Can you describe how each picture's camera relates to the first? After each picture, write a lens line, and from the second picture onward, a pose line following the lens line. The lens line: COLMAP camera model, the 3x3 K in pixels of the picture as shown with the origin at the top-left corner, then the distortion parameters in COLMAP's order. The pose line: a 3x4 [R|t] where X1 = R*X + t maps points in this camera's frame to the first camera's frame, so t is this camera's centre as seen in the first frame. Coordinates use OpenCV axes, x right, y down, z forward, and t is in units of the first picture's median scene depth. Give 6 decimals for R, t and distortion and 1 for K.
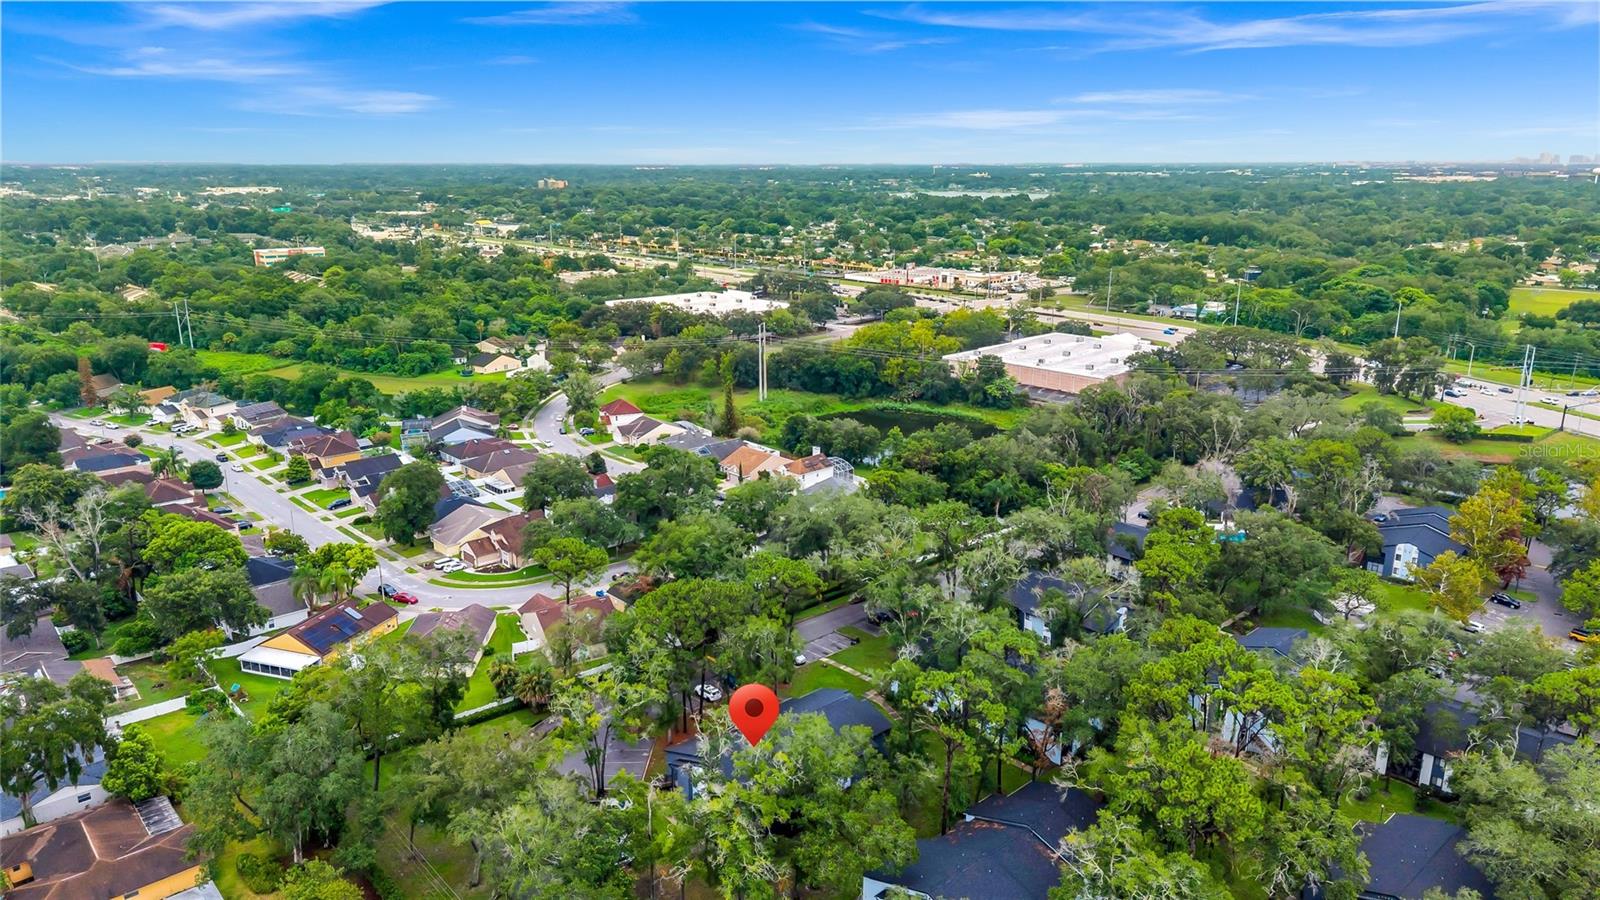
lens RADIAL K [[1081.1, 0, 847.4], [0, 1081.1, 457.2], [0, 0, 1]] dist [0.073435, -0.152894]
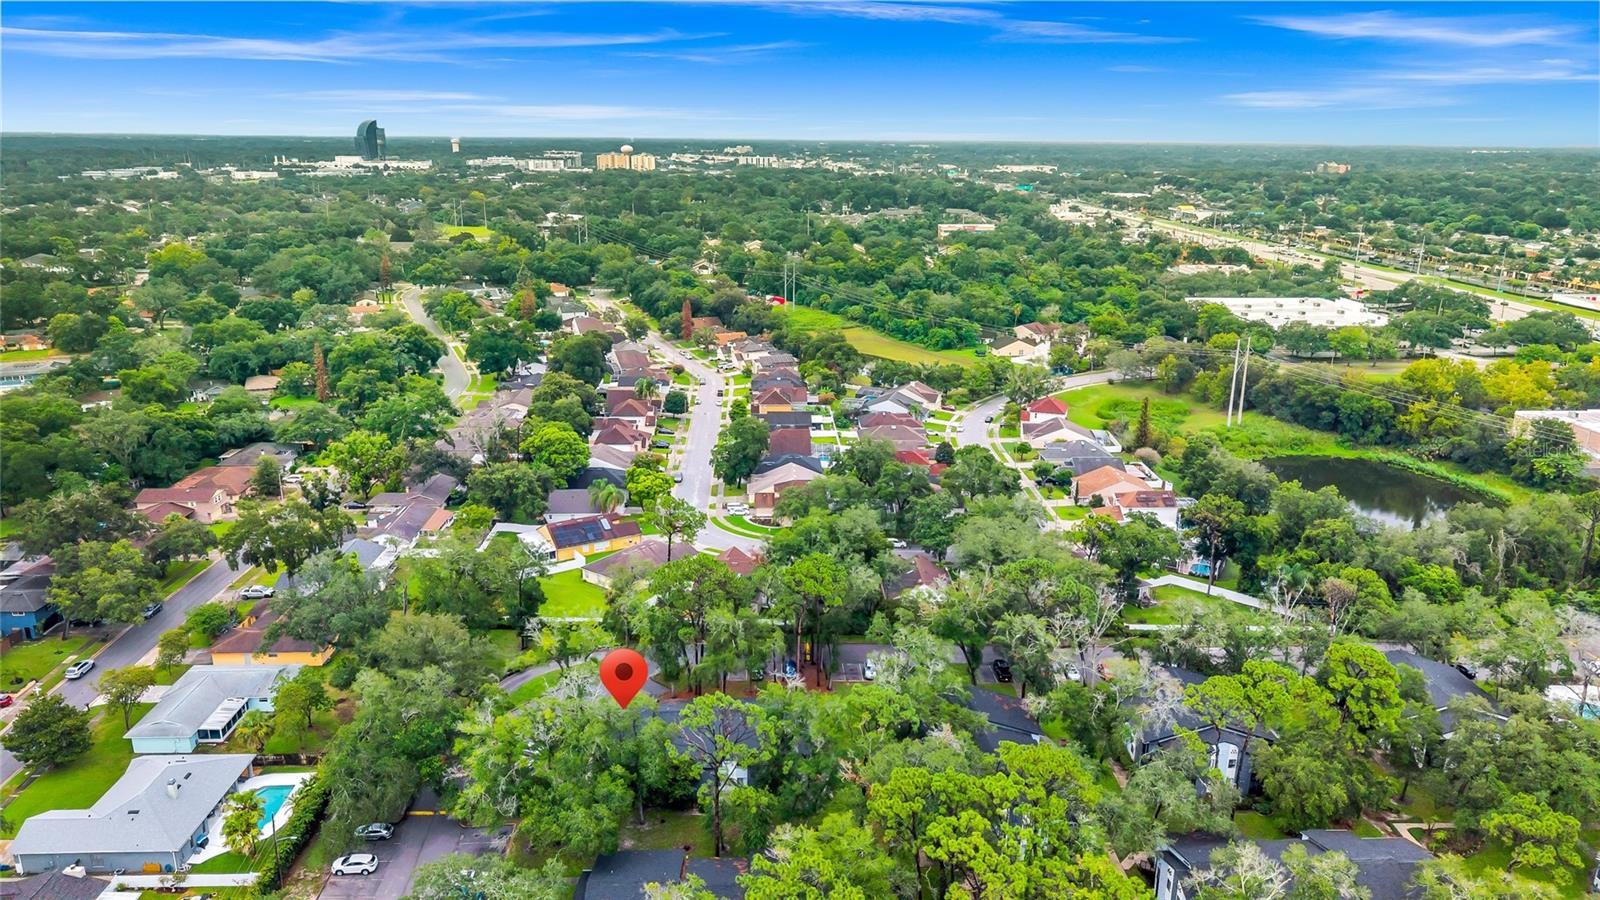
lens RADIAL K [[1108.6, 0, 800.0], [0, 1108.6, 450.0], [0, 0, 1]] dist [0.062953, -0.132782]
pose [[0.729881, 0.185720, -0.657861, 0.254108], [-0.181817, 0.980463, 0.075071, -0.036095], [0.658951, 0.064818, 0.749388, 0.093876]]
